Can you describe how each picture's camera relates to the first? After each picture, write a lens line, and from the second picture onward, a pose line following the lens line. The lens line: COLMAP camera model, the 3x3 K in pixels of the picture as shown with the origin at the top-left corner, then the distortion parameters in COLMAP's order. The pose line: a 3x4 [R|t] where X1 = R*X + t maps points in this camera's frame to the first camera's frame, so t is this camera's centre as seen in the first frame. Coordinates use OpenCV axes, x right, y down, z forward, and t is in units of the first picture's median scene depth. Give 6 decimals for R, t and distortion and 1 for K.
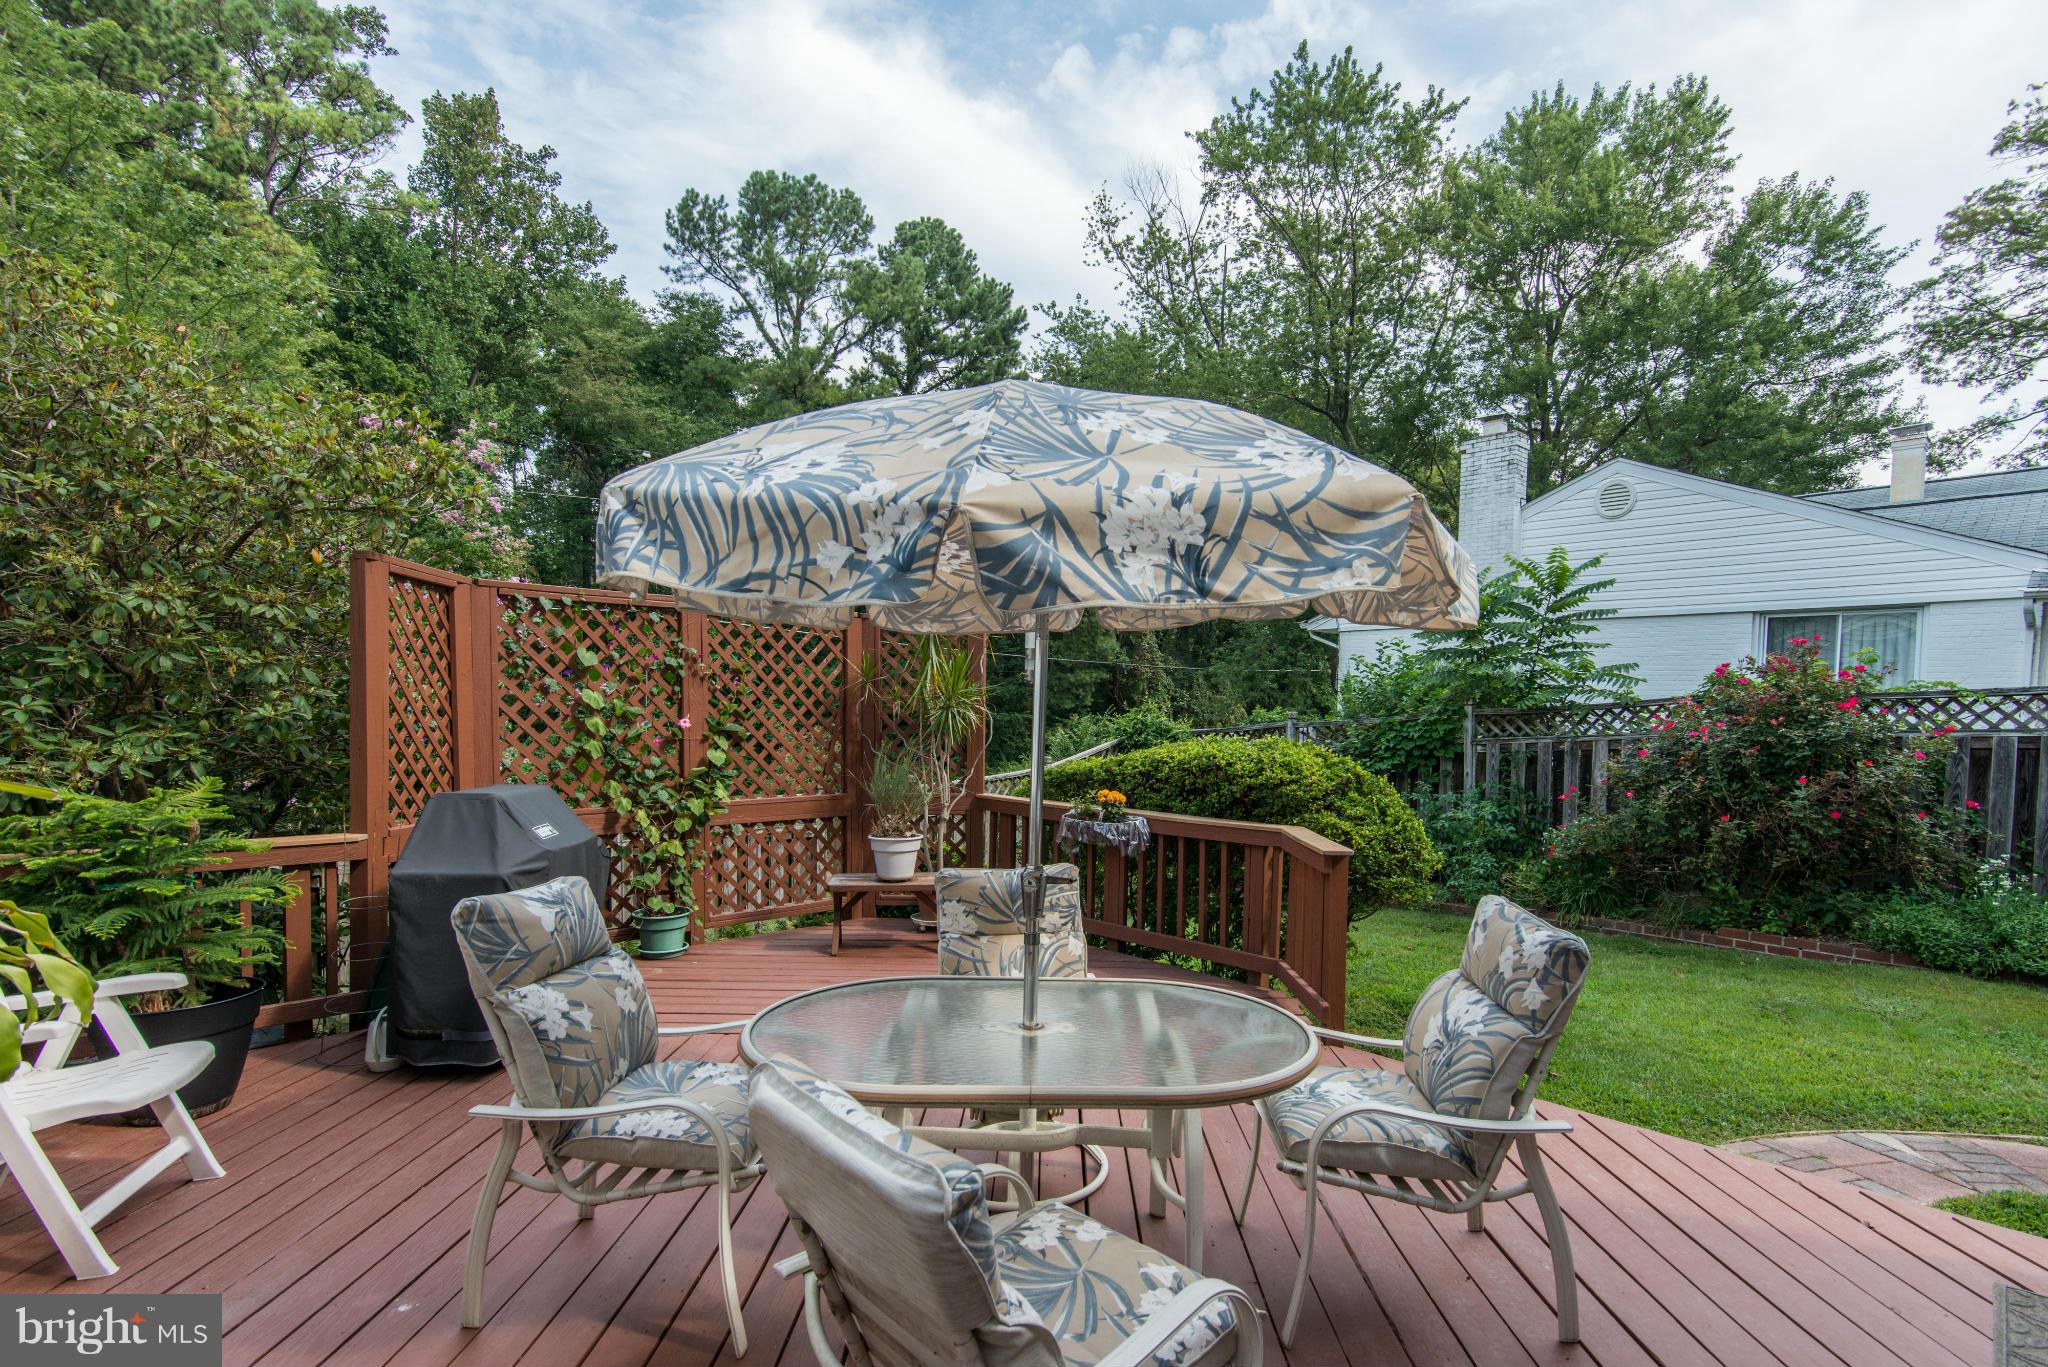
lens RADIAL K [[992.0, 0, 1059.0], [0, 992.0, 752.1], [0, 0, 1]] dist [0.013726, -0.000063]
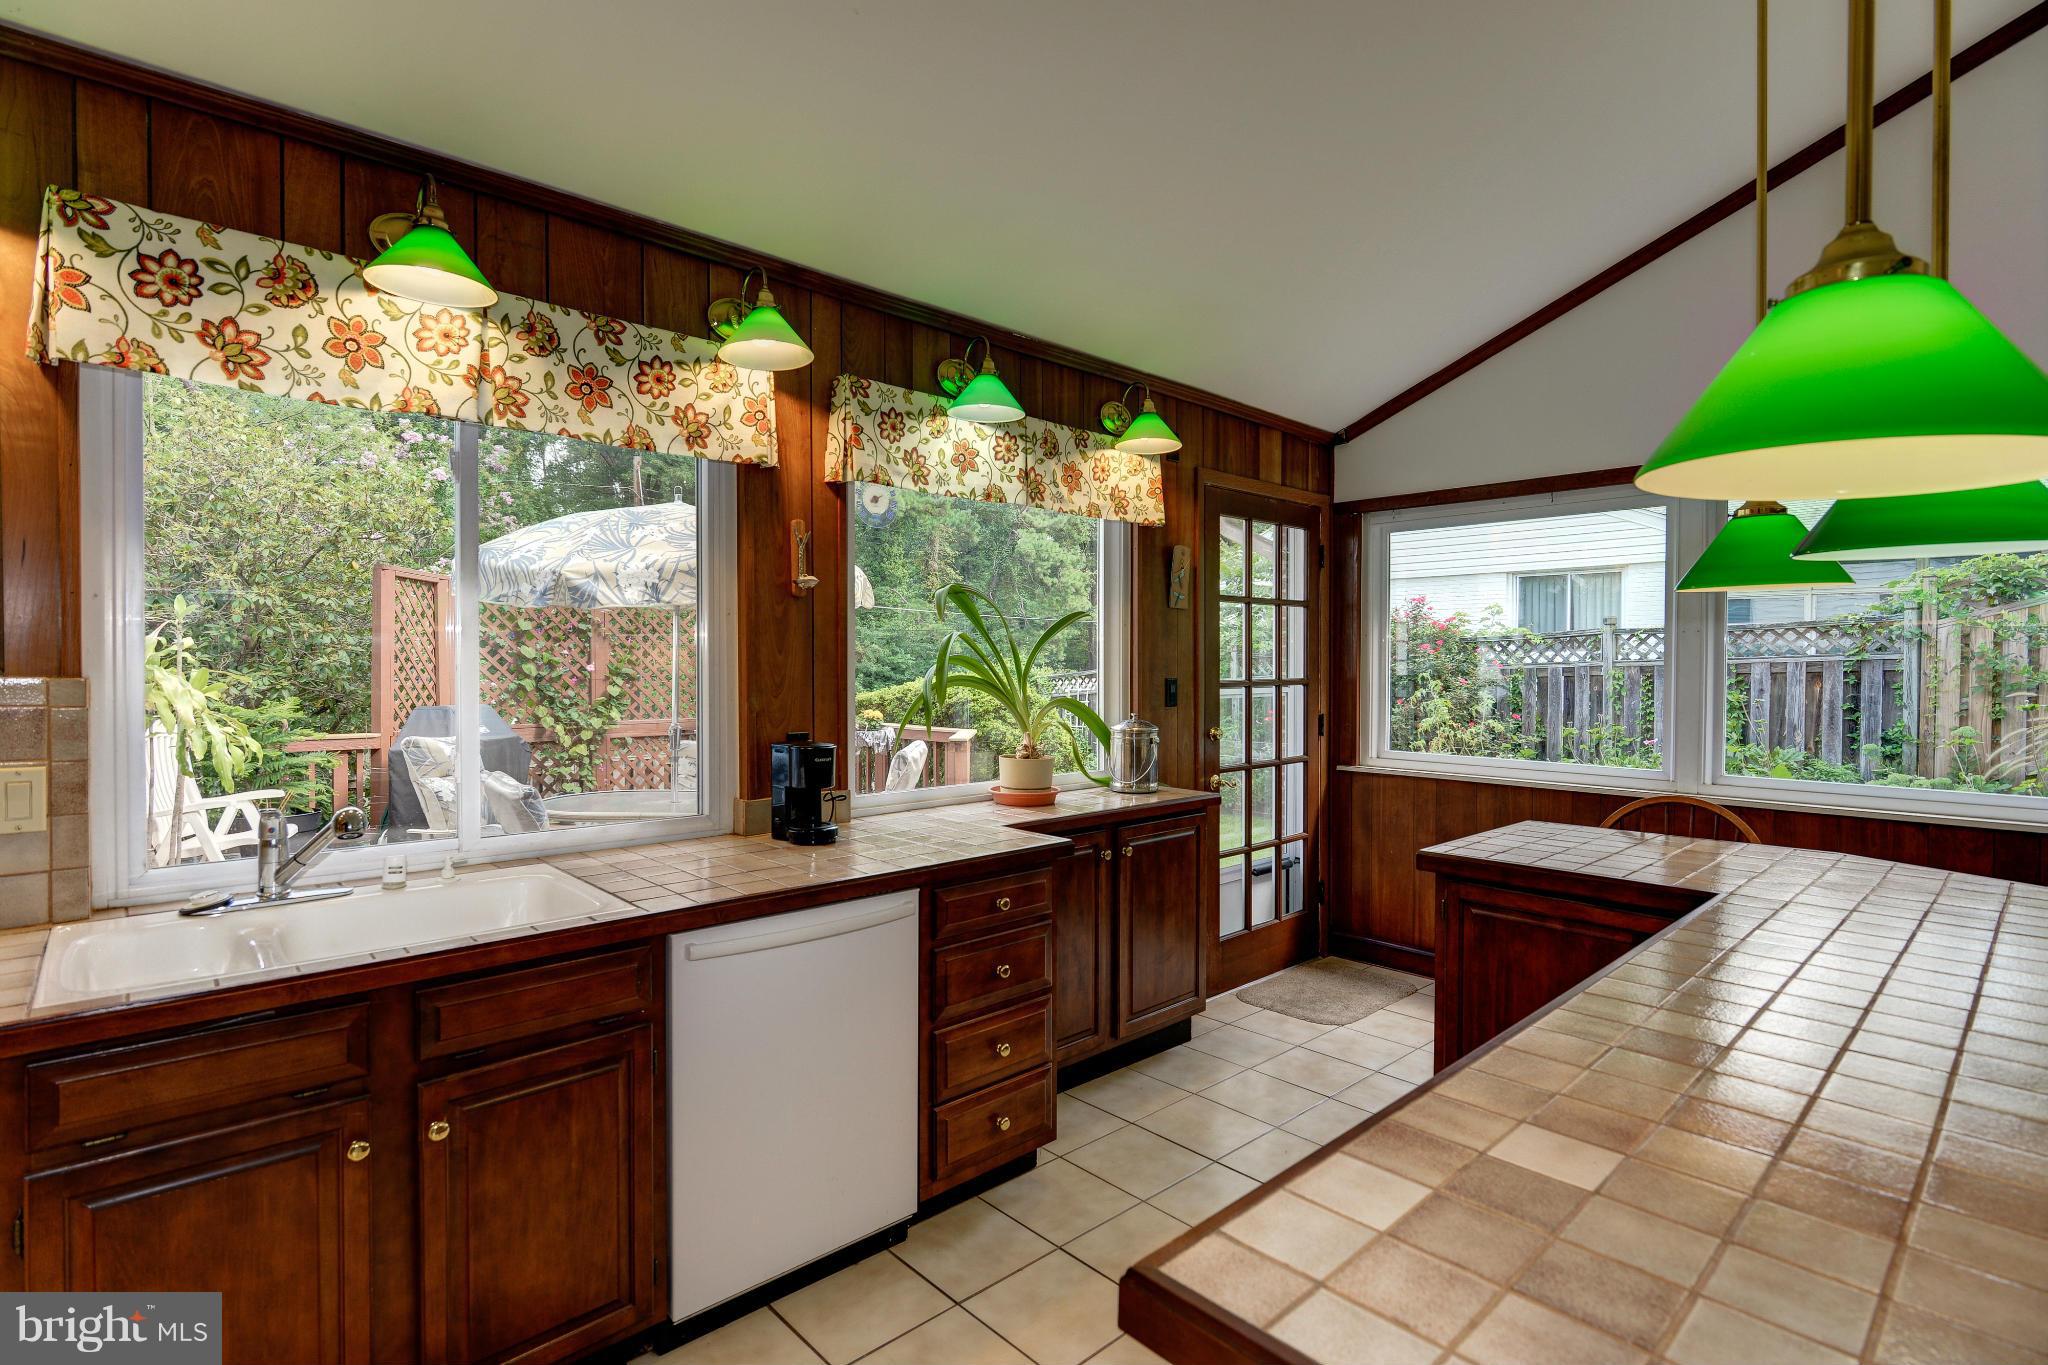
lens RADIAL K [[992.0, 0, 1011.8], [0, 992.0, 677.0], [0, 0, 1]] dist [0.013726, -0.000063]
pose [[0.997625, -0.011309, -0.067941, 0.460932], [0.009107, 0.999426, -0.032629, 0.050898], [0.068271, 0.031932, 0.997156, -0.576813]]
